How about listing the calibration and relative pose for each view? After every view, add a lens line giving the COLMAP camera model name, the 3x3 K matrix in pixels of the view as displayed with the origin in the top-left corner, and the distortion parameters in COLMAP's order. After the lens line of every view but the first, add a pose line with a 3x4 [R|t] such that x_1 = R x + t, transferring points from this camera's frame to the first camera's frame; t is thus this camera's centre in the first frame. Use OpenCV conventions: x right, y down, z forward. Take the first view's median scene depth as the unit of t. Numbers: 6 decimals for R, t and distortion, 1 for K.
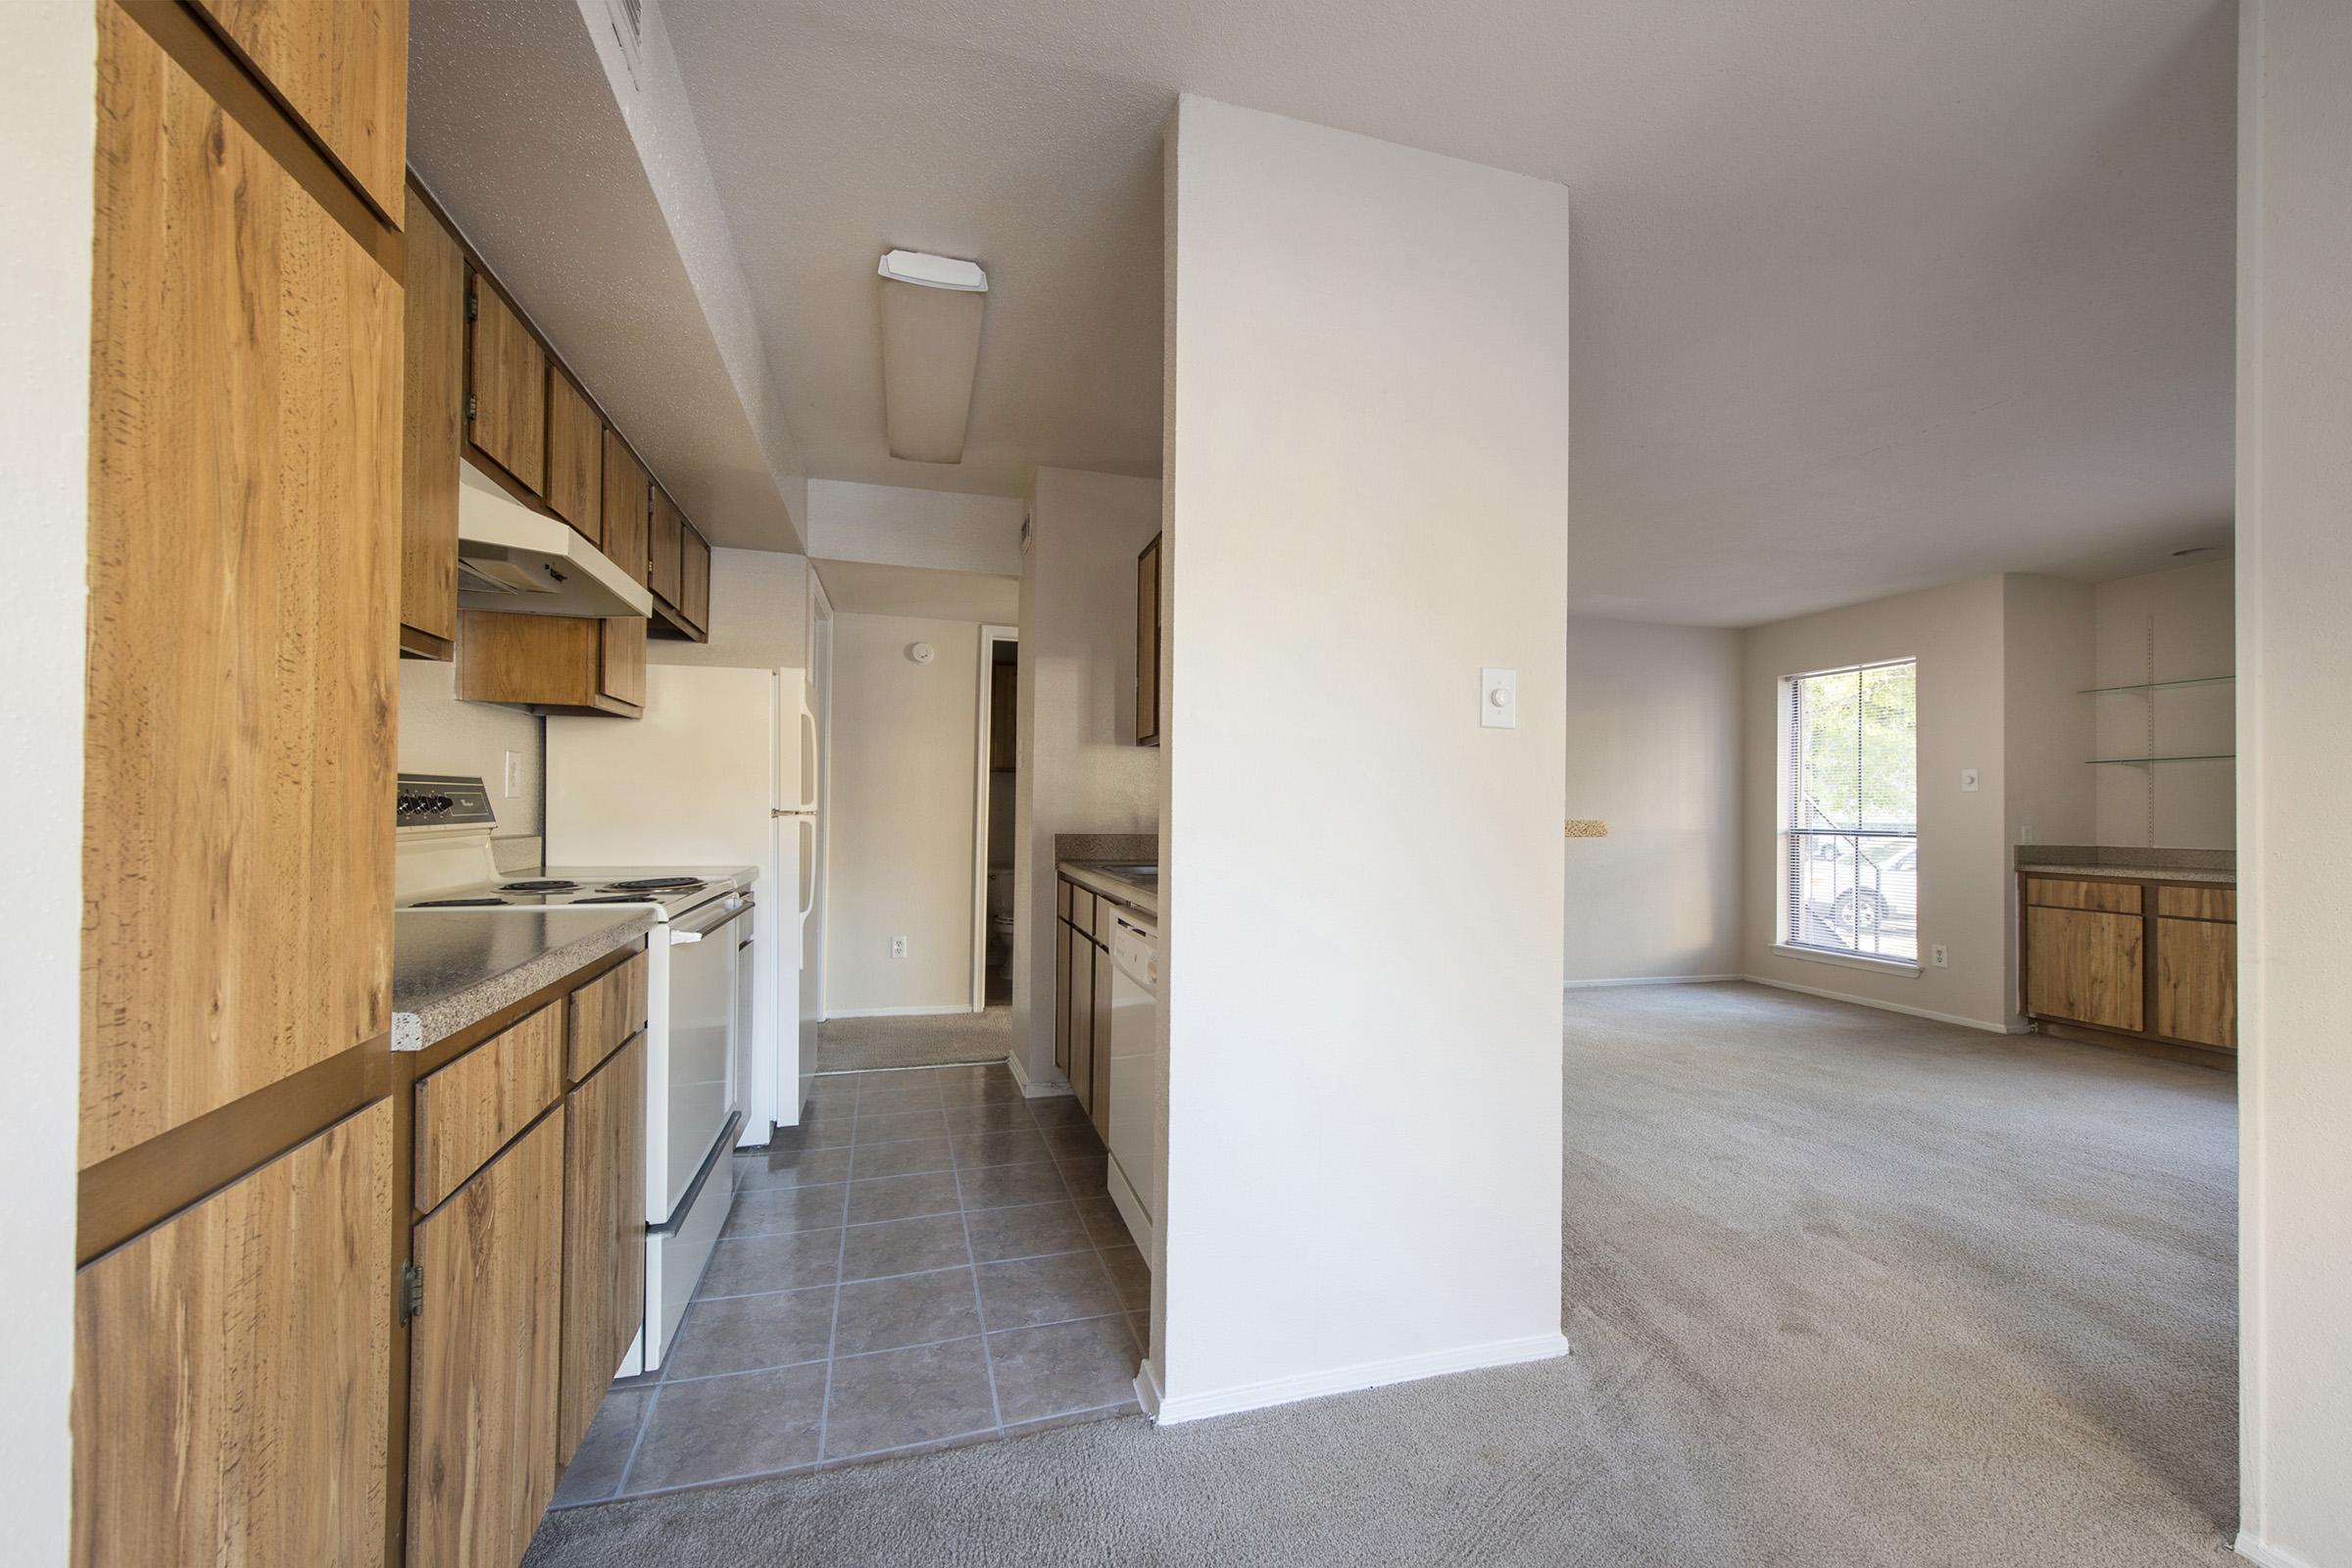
lens RADIAL K [[932.3, 0, 1177.3], [0, 932.3, 808.6], [0, 0, 1]] dist [0.024875, -0.000052]
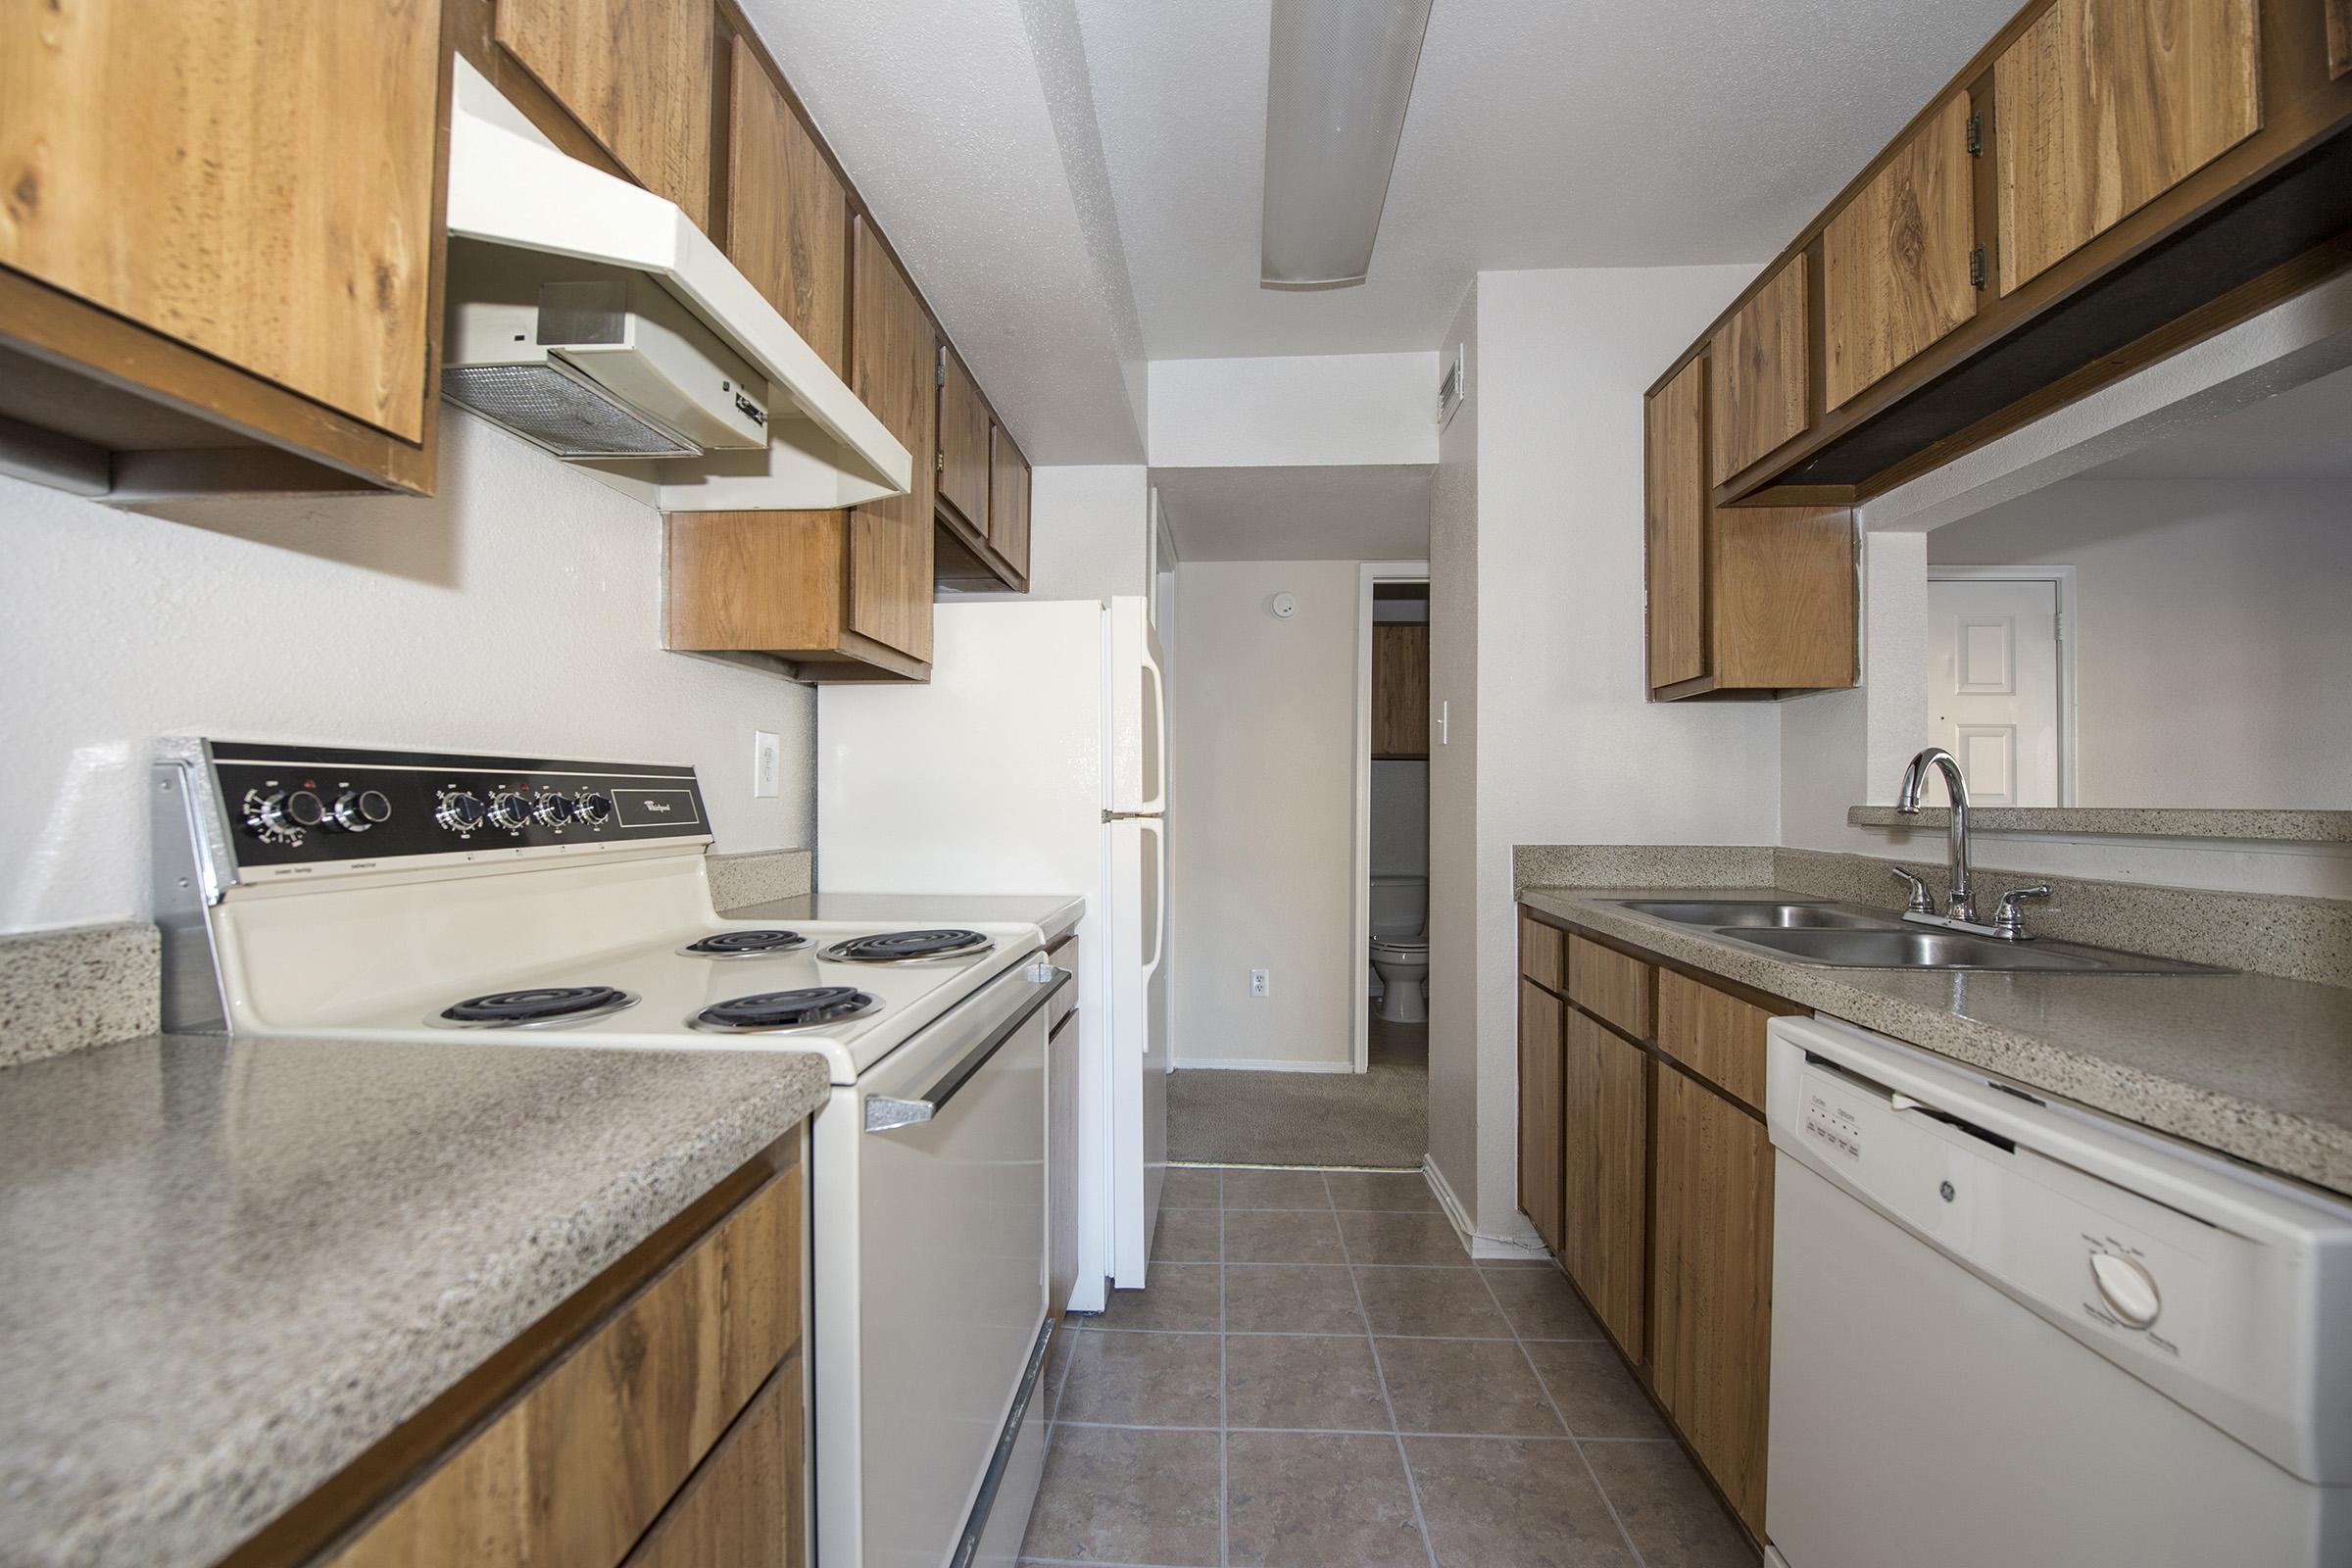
lens RADIAL K [[937.9, 0, 1189.2], [0, 937.9, 777.4], [0, 0, 1]] dist [-0.018368, -0.000392]
pose [[0.944782, -0.019570, -0.327115, -0.153140], [0.010317, 0.999497, -0.029998, -0.002038], [0.327538, 0.024967, 0.944508, 0.383643]]
